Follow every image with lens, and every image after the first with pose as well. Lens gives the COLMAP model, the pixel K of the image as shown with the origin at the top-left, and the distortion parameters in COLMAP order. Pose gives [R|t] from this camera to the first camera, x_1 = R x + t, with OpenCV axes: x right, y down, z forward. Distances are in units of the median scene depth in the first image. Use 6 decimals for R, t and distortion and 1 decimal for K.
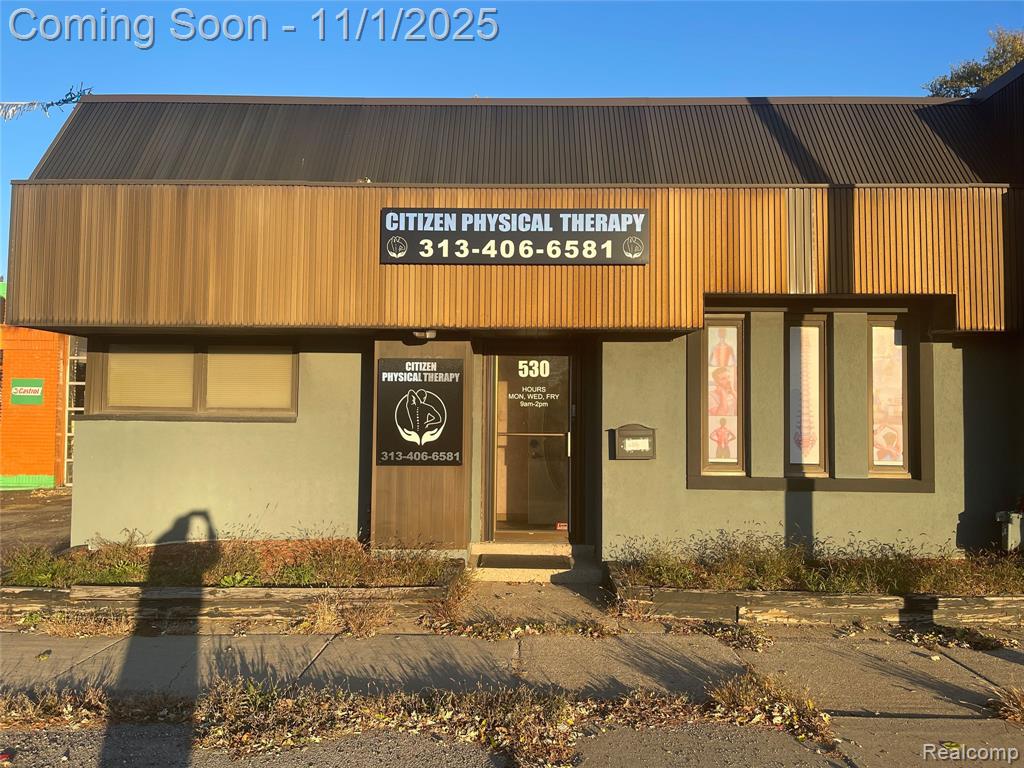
lens RADIAL K [[768.0, 0, 512.0], [0, 768.0, 384.0], [0, 0, 1]] dist [0.037766, -0.007152]
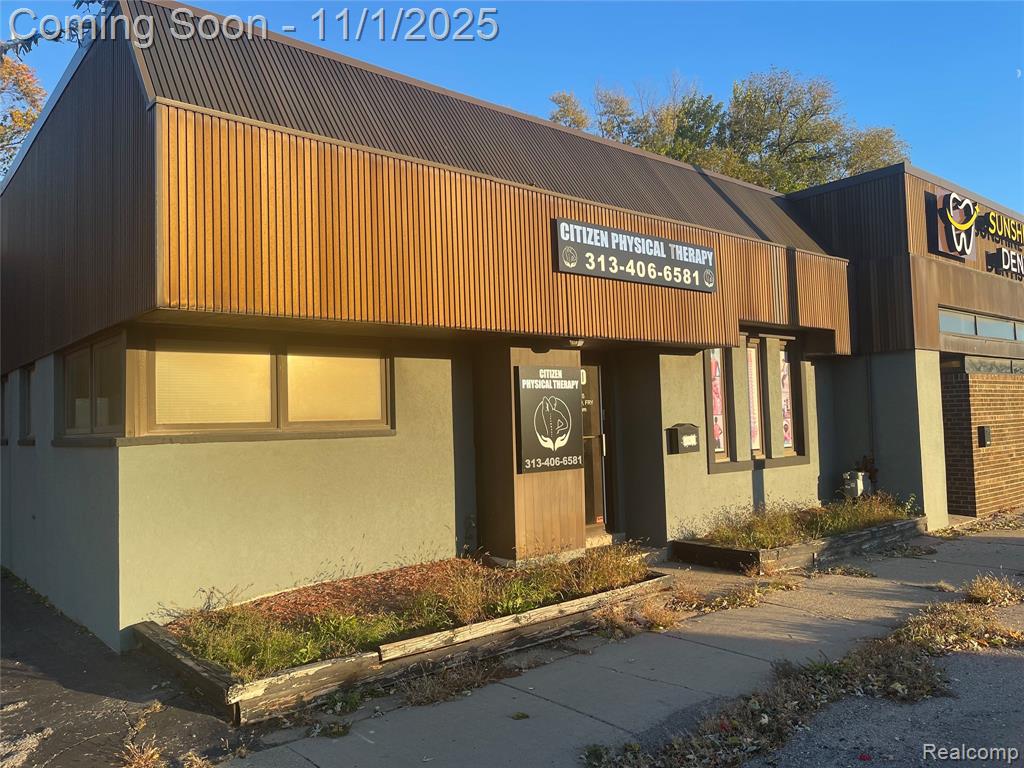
lens RADIAL K [[768.0, 0, 512.0], [0, 768.0, 384.0], [0, 0, 1]] dist [0.037766, -0.007152]
pose [[0.756793, 0.001105, 0.653654, -0.875030], [0.009422, 0.999876, -0.012598, 0.003185], [-0.653587, 0.015693, 0.756689, 0.278856]]
